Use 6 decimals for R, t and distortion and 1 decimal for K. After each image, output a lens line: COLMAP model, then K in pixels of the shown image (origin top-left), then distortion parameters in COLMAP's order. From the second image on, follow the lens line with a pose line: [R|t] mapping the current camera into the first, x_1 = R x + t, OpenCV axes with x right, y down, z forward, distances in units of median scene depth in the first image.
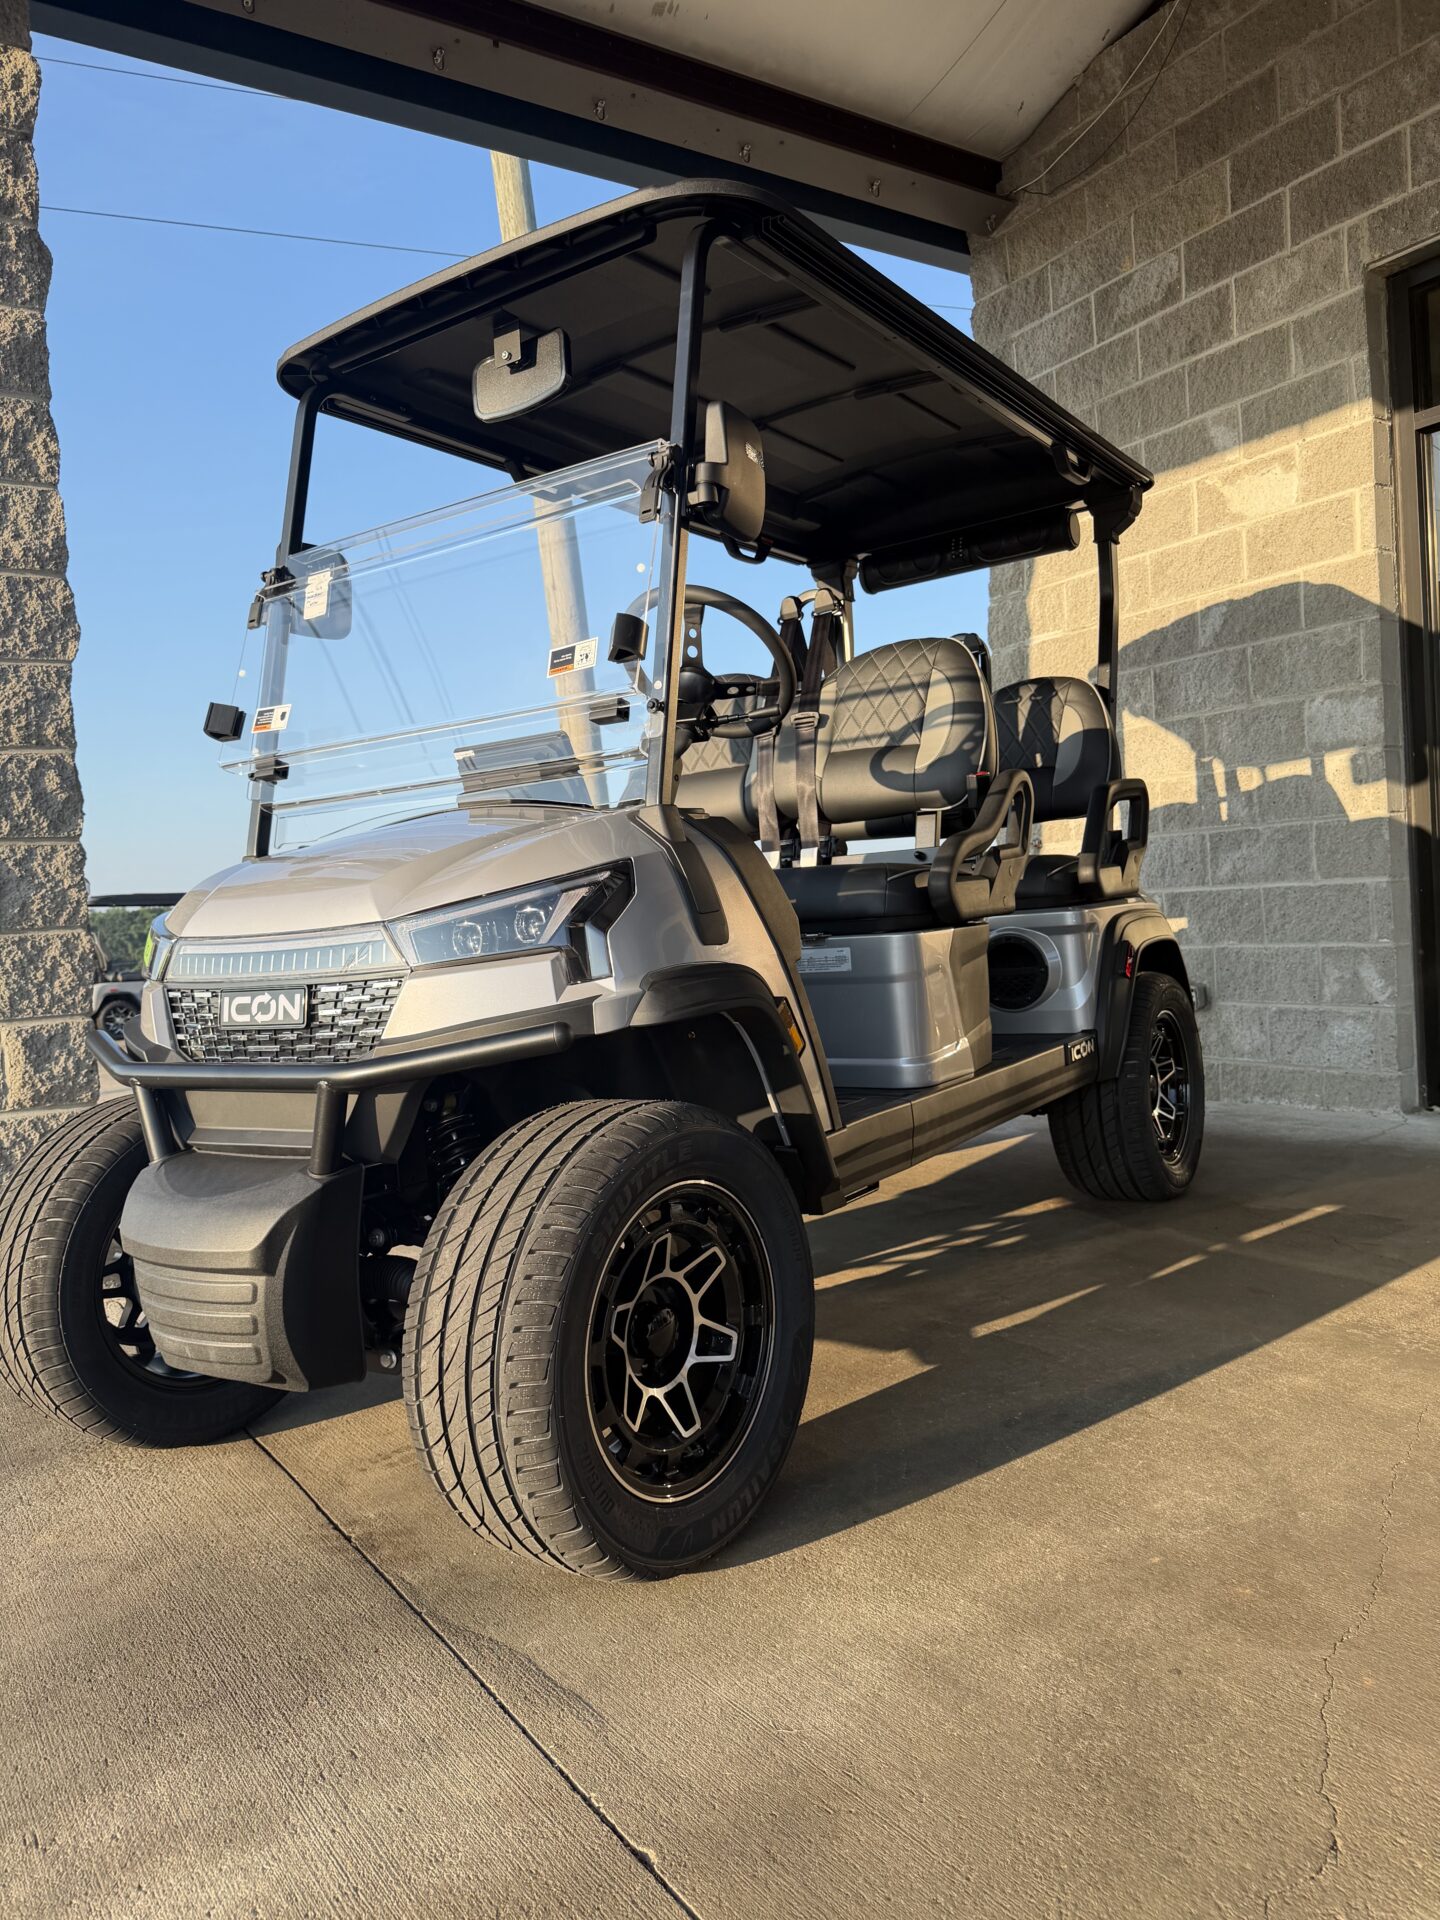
lens RADIAL K [[1364.0, 0, 717.1], [0, 1364.0, 959.6], [0, 0, 1]] dist [0.015357, -0.003690]
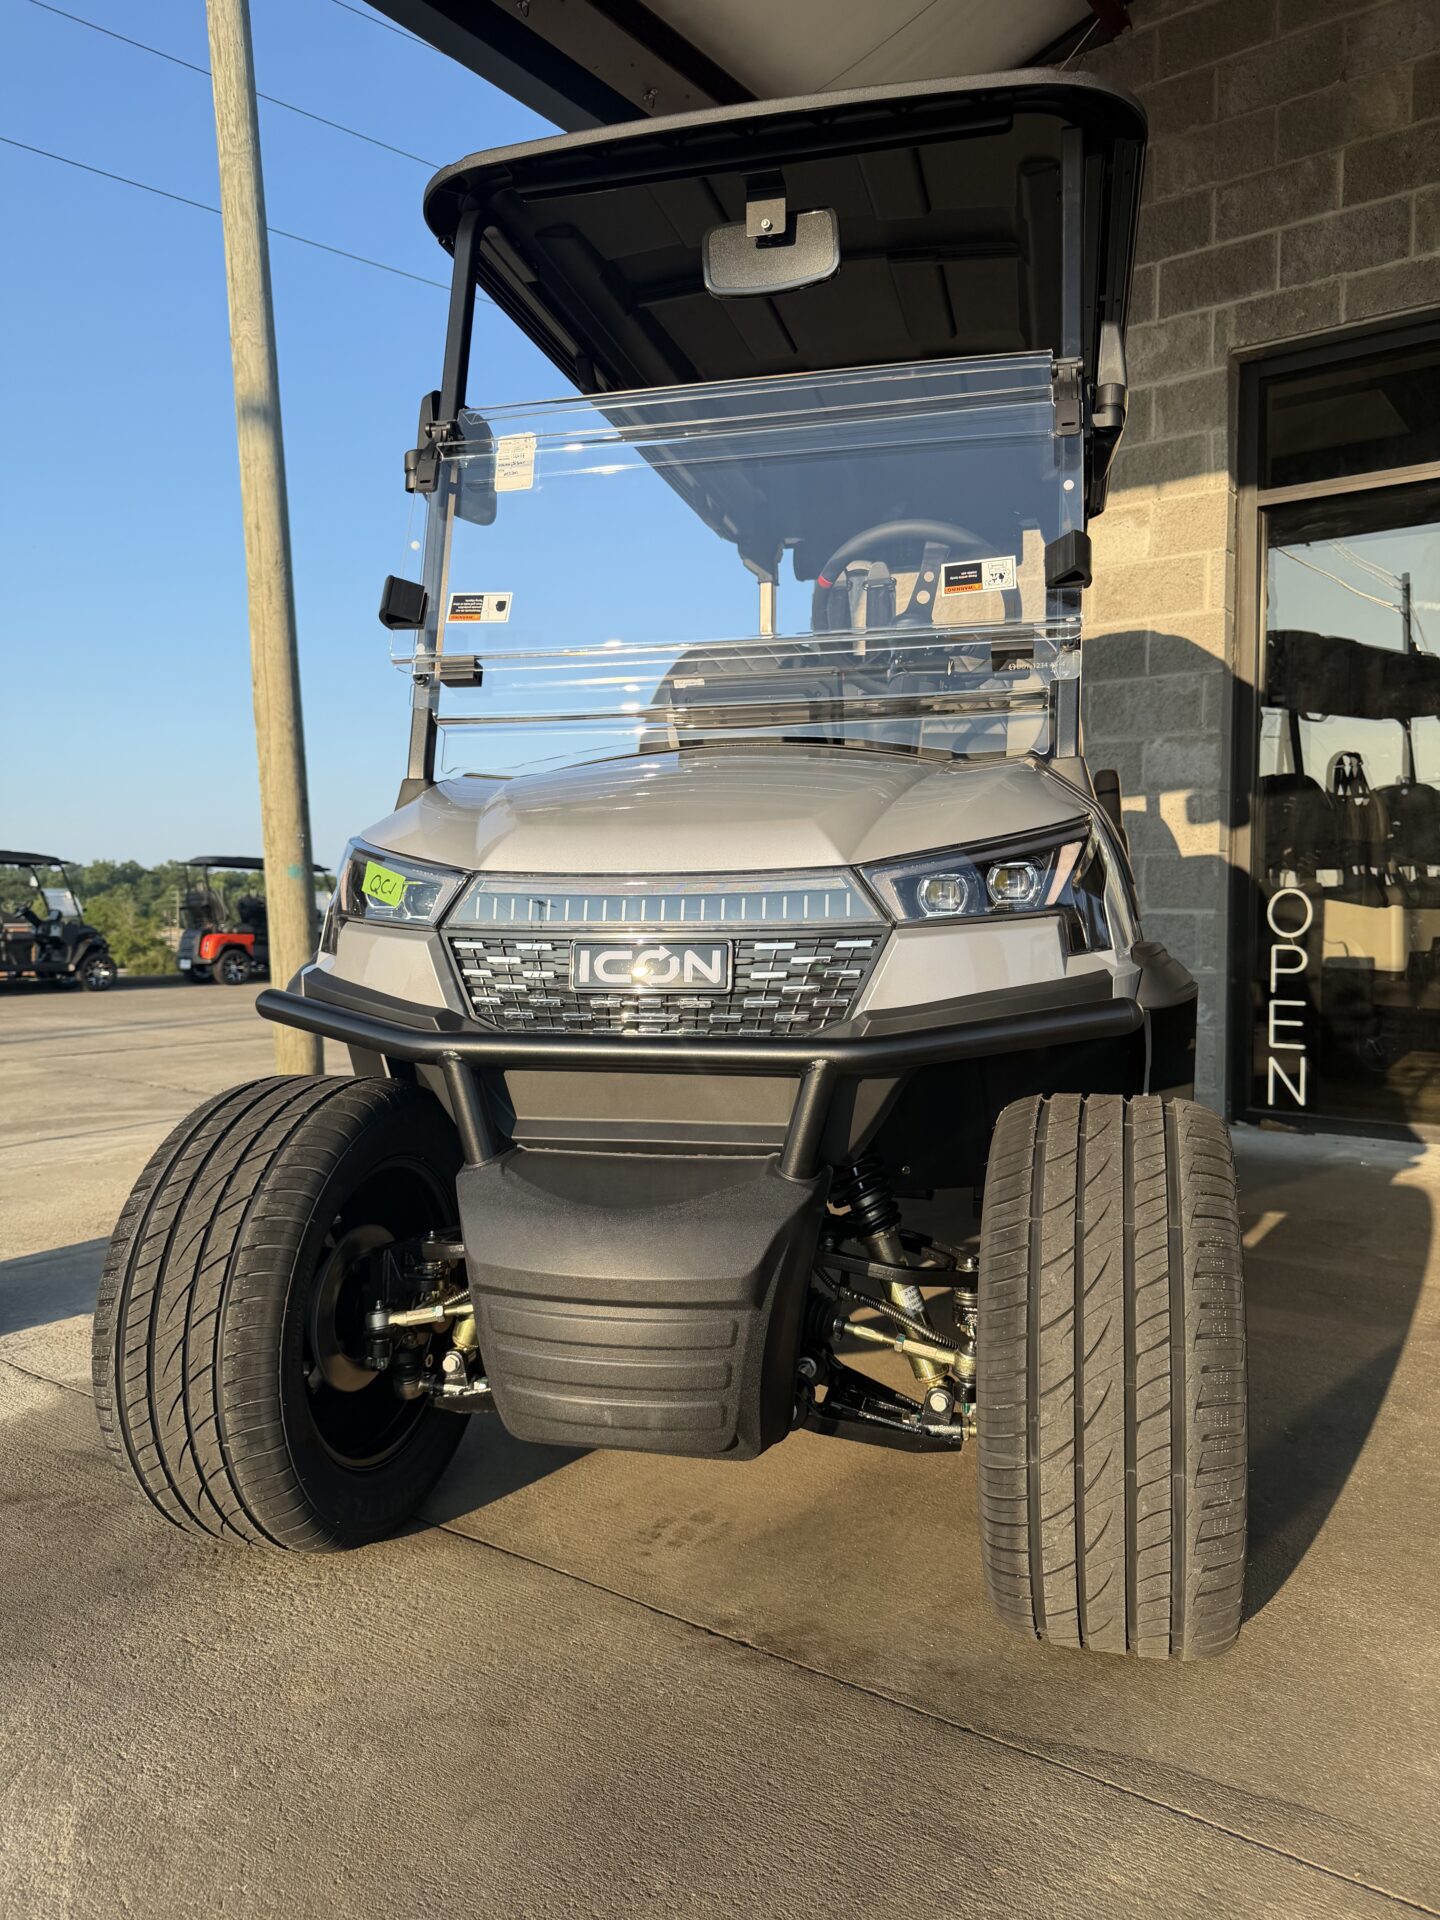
lens RADIAL K [[1364.0, 0, 719.5], [0, 1364.0, 958.0], [0, 0, 1]] dist [0.015357, -0.003690]
pose [[0.938821, 0.052243, 0.340420, -0.261002], [-0.047474, 0.998623, -0.022330, 0.021452], [-0.341117, 0.004802, 0.940008, 0.120647]]
